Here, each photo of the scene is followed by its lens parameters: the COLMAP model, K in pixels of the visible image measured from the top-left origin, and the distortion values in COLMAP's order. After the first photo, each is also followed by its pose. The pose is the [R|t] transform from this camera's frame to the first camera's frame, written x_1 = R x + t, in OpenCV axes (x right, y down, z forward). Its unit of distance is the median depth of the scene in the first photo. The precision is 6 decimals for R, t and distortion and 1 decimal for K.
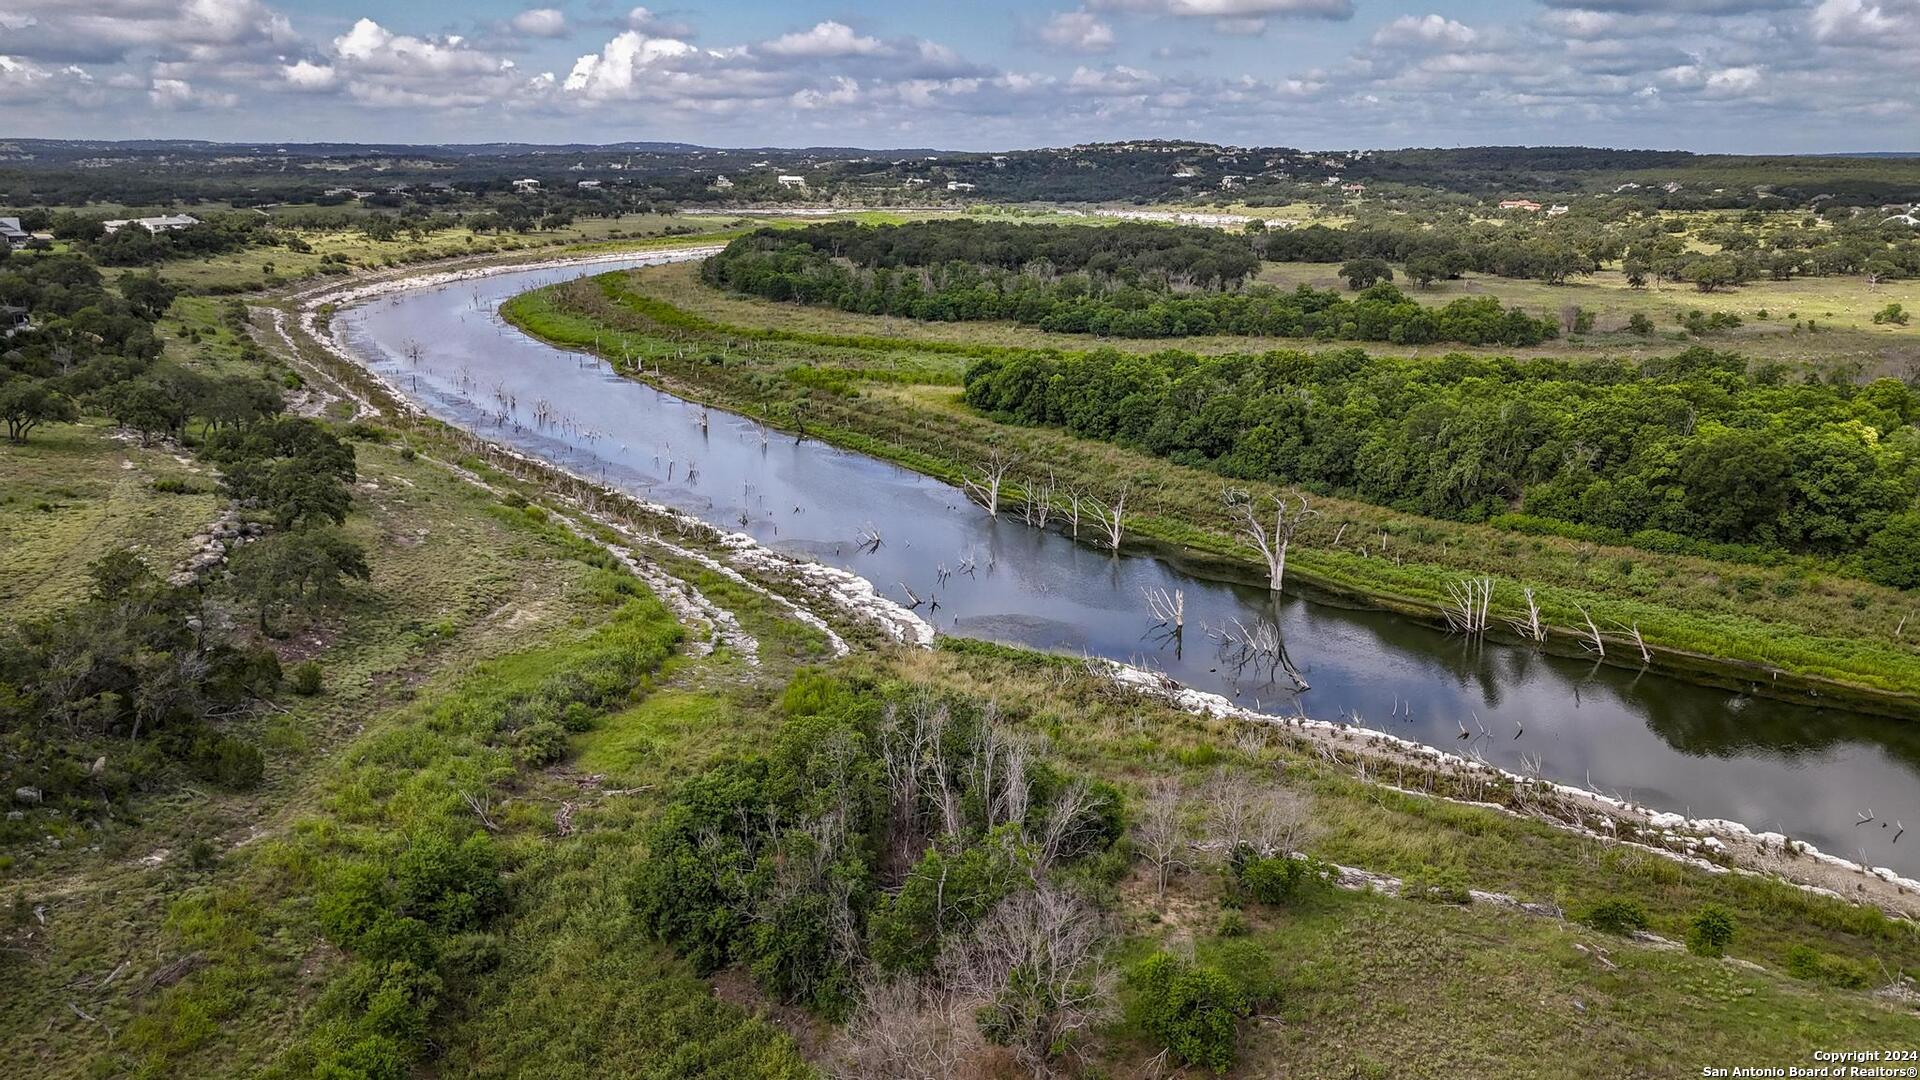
lens RADIAL K [[1405.4, 0, 958.9], [0, 1405.4, 538.7], [0, 0, 1]] dist [0.059664, -0.052369]
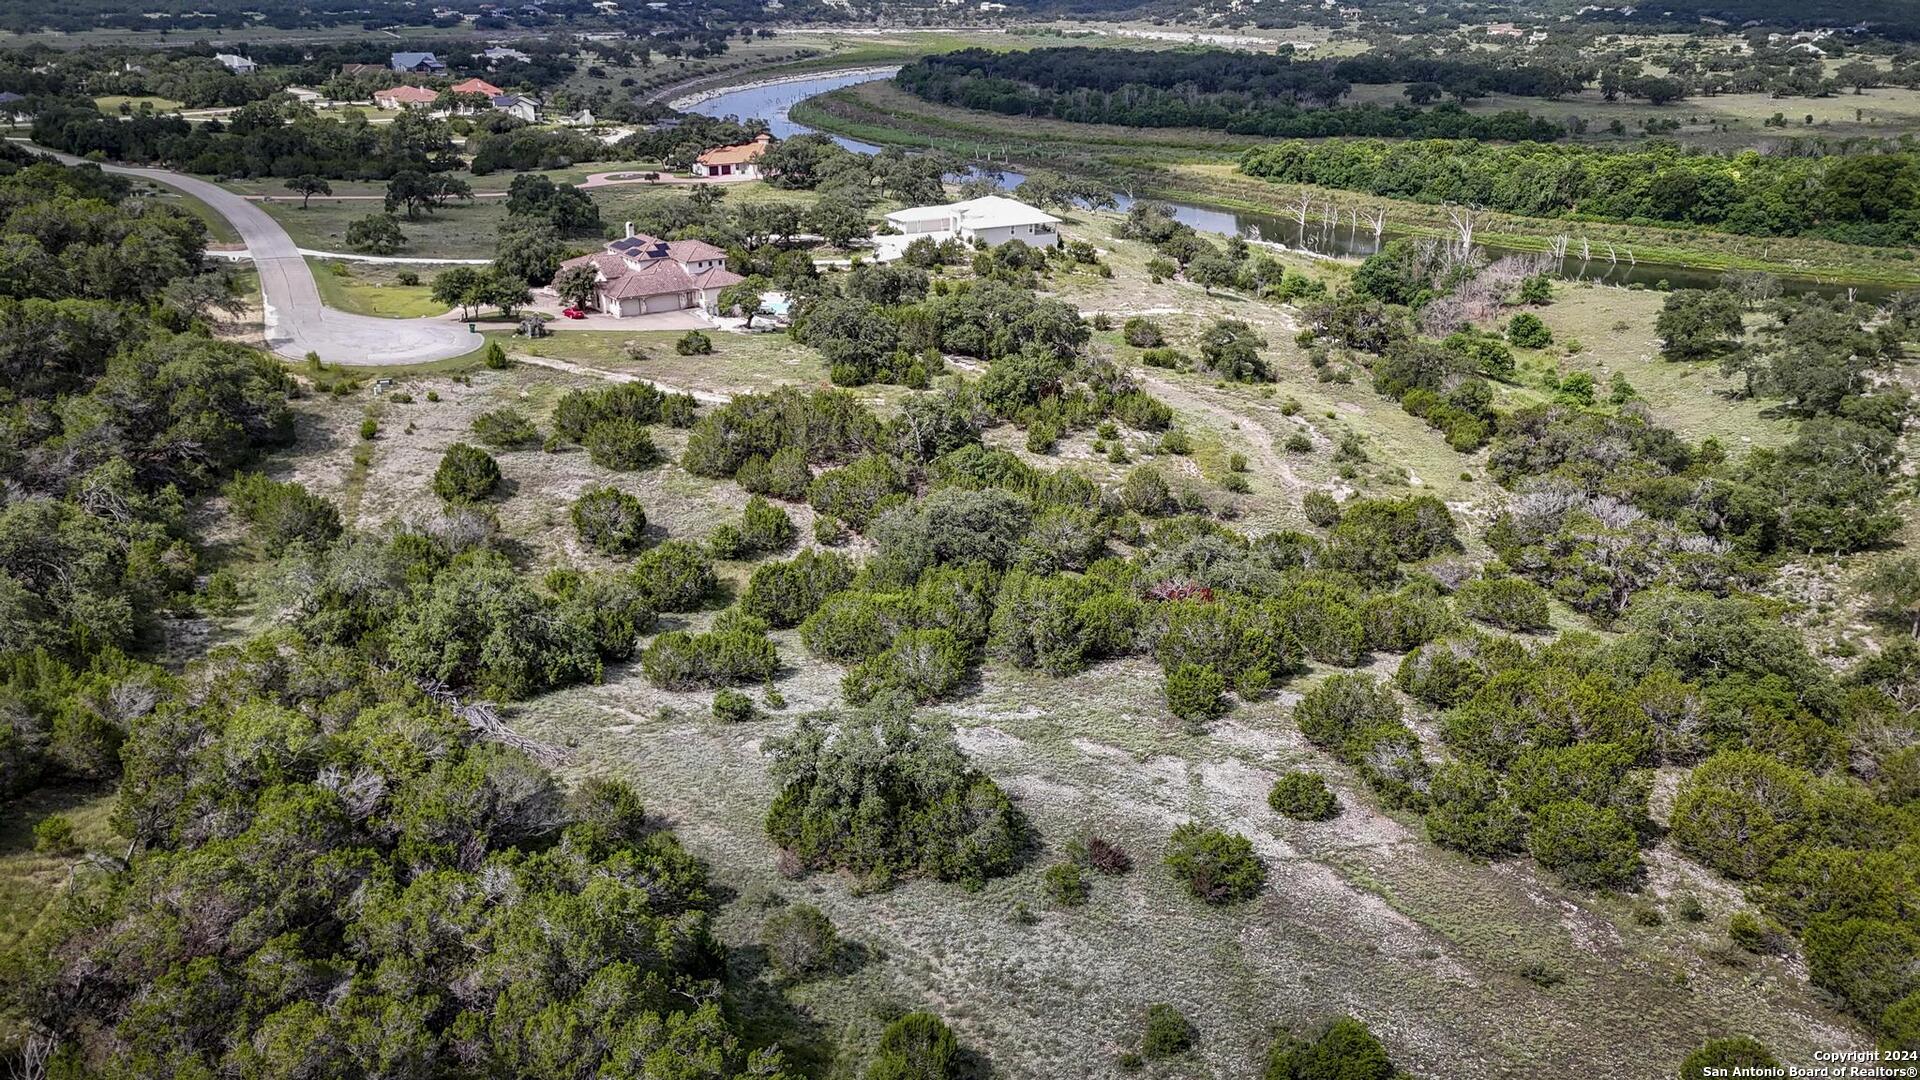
lens RADIAL K [[1405.4, 0, 956.3], [0, 1405.4, 532.5], [0, 0, 1]] dist [0.059664, -0.052369]
pose [[0.999101, -0.013347, 0.040241, -0.403678], [0.008443, 0.992777, 0.119675, 0.125907], [-0.041548, -0.119228, 0.991997, -0.736675]]
